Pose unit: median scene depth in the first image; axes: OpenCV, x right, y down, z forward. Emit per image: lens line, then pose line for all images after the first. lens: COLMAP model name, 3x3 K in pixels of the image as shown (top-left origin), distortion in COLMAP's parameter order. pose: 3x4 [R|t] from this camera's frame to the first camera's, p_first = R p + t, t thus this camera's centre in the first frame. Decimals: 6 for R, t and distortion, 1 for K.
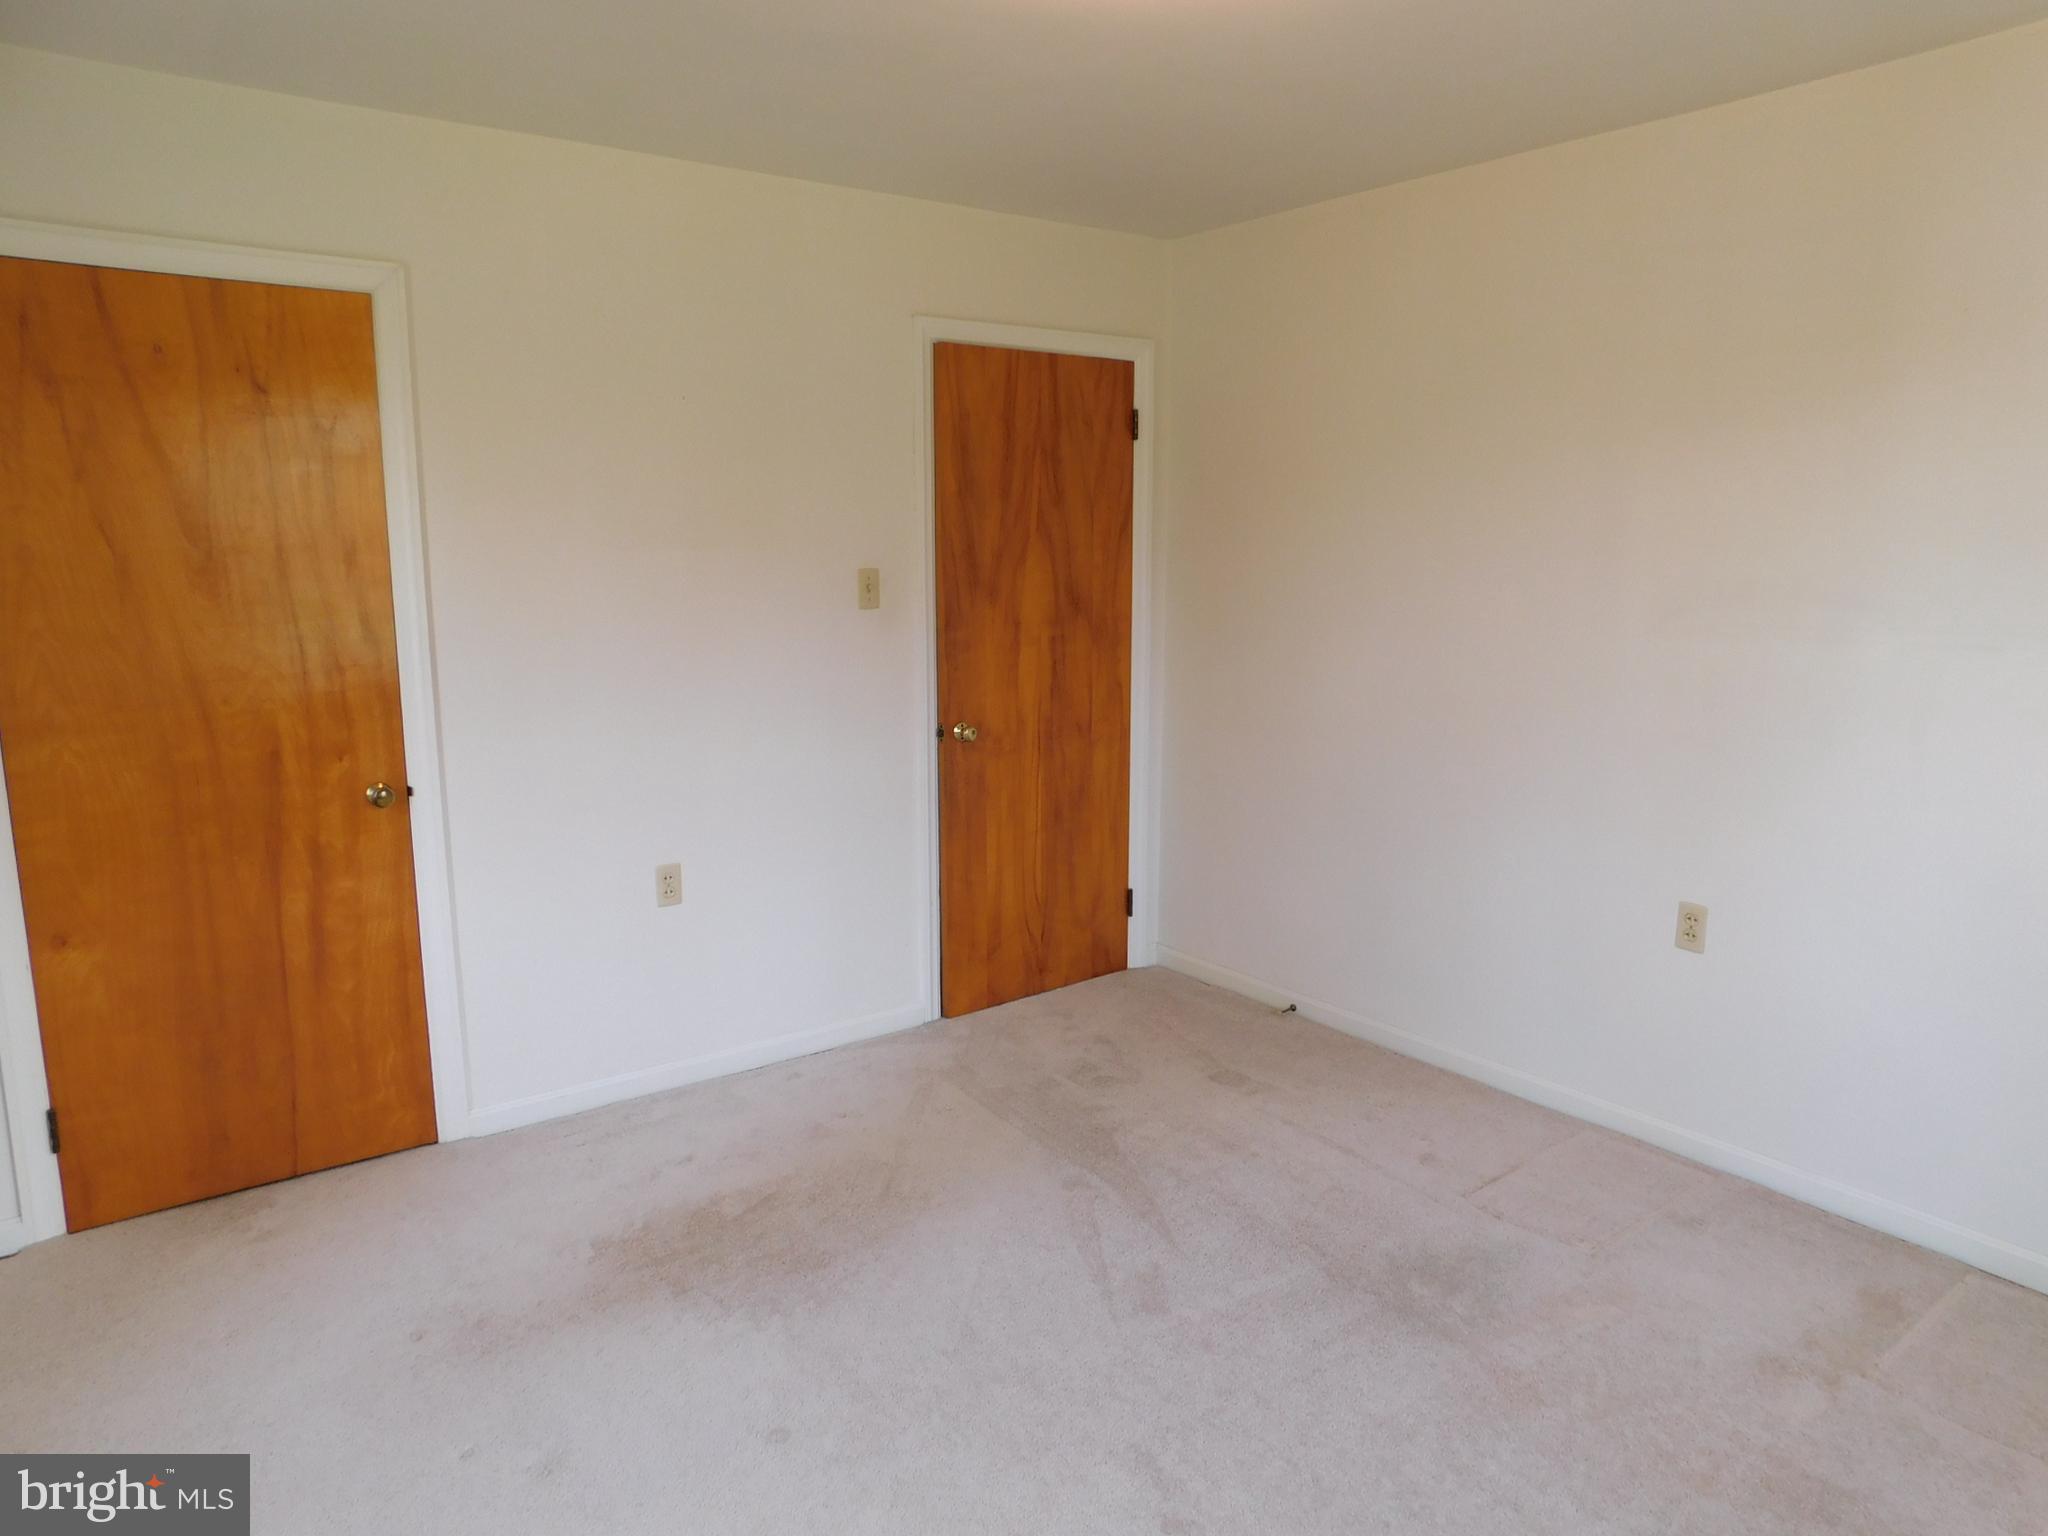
lens RADIAL K [[1351.9, 0, 1033.4], [0, 1351.9, 759.6], [0, 0, 1]] dist [-0.058475, 0.039821]
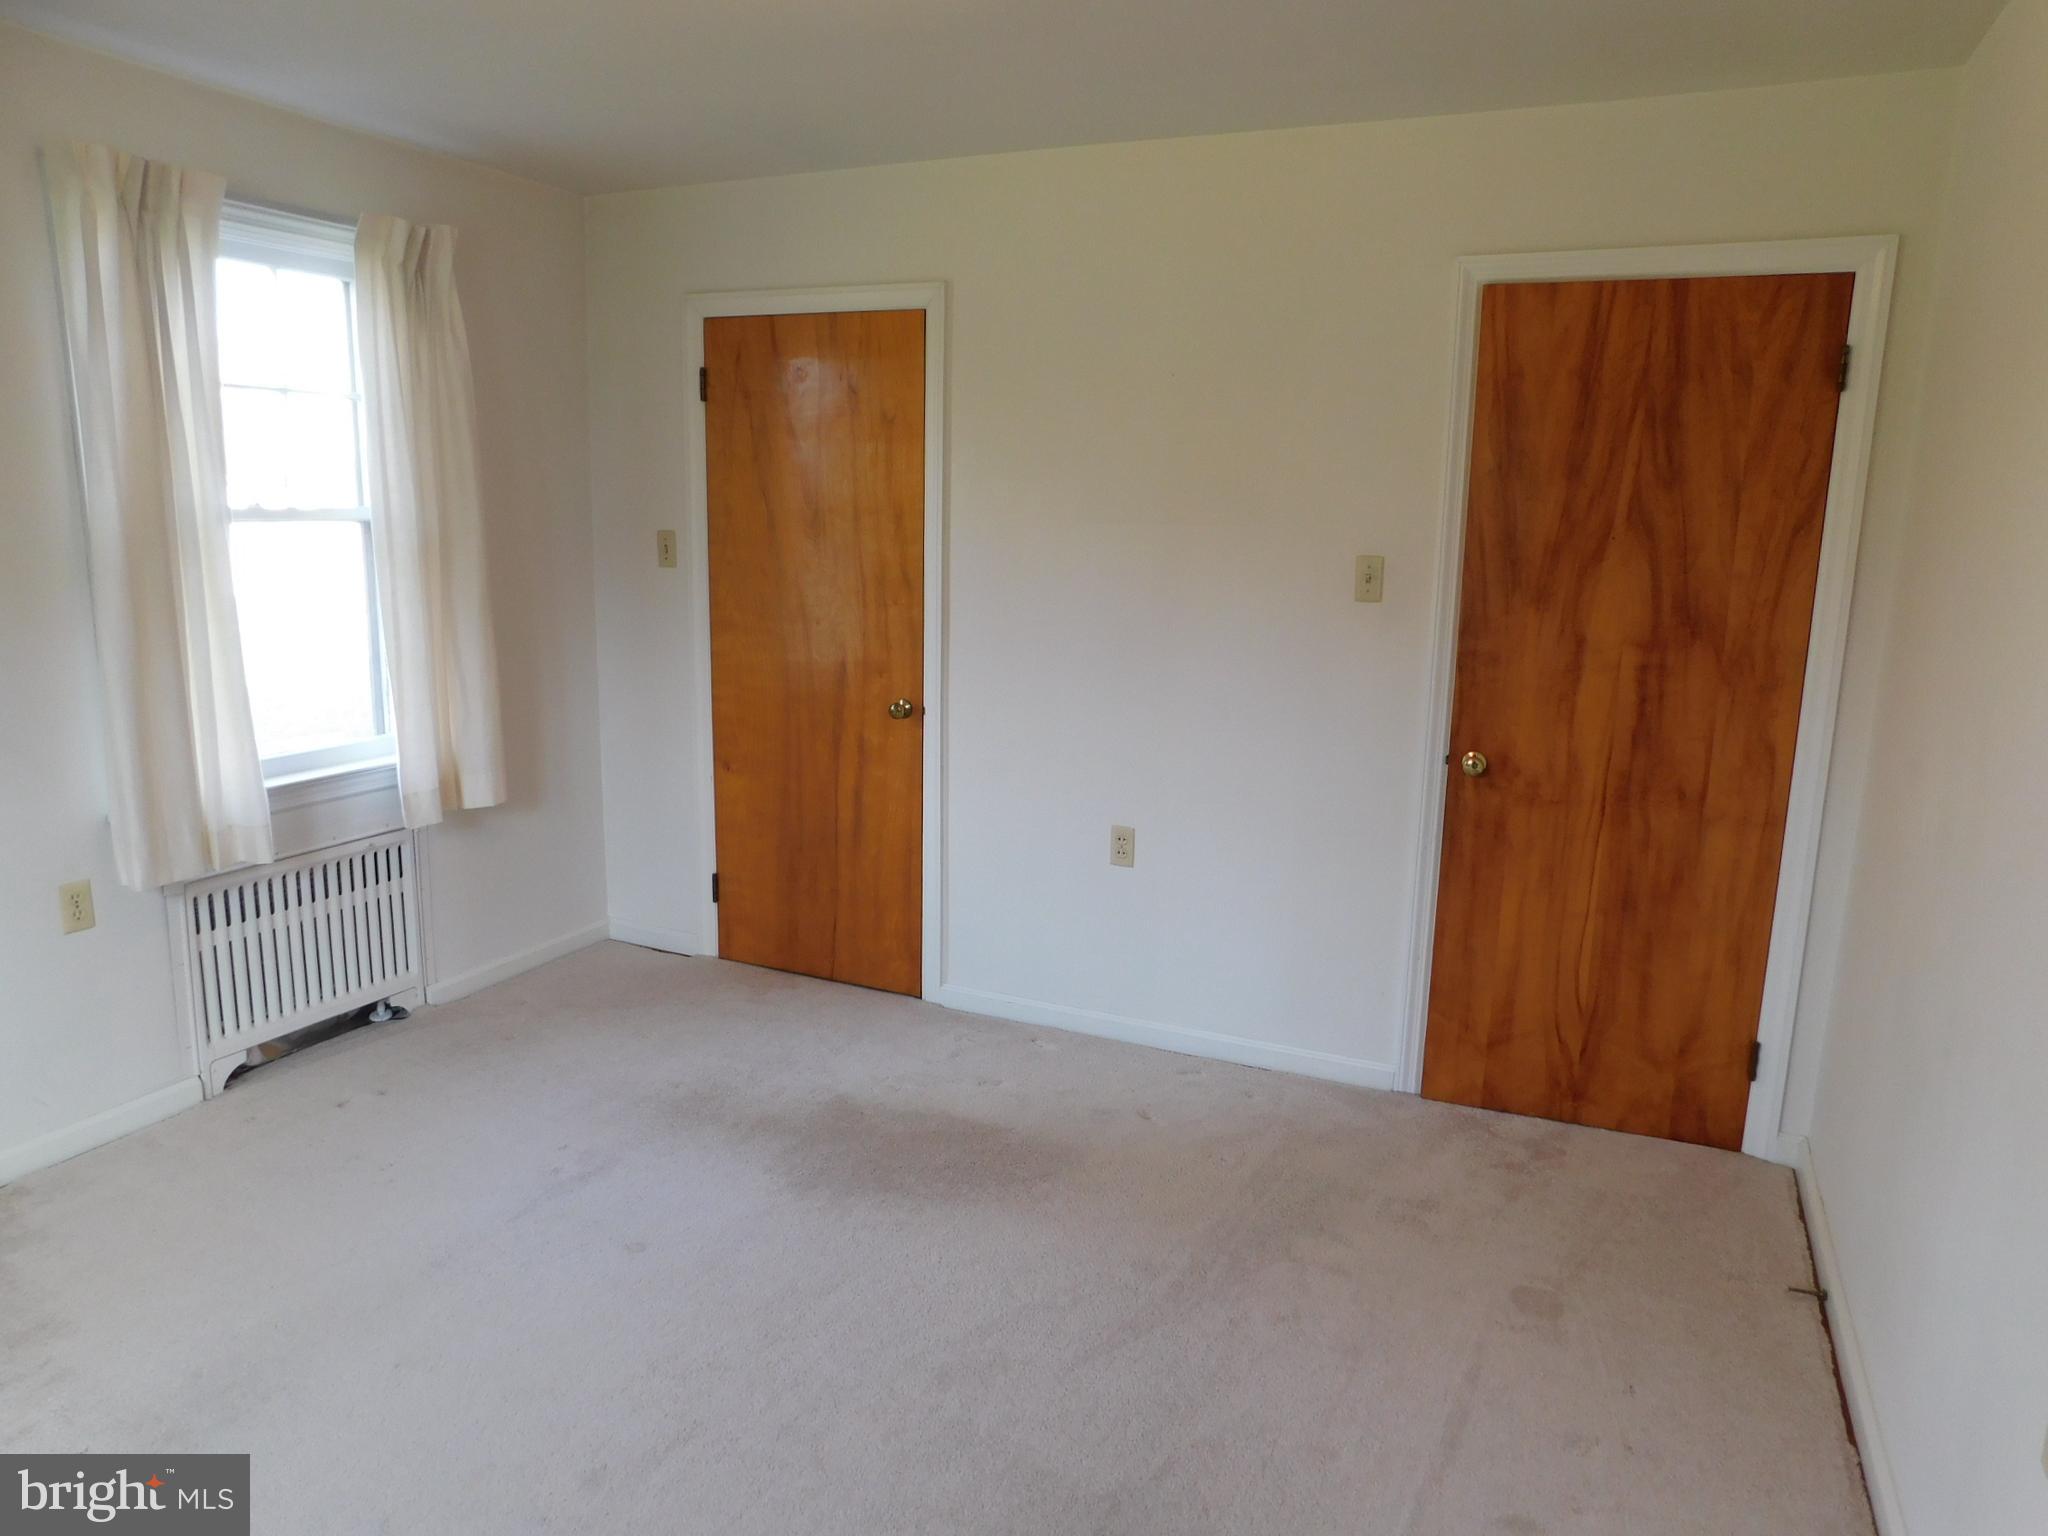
lens RADIAL K [[1351.9, 0, 1010.2], [0, 1351.9, 758.3], [0, 0, 1]] dist [-0.058475, 0.039821]
pose [[0.474945, 0.176252, -0.862185, 0.510234], [-0.170160, 0.979641, 0.106528, -0.061943], [0.863408, 0.096114, 0.495267, 0.353724]]
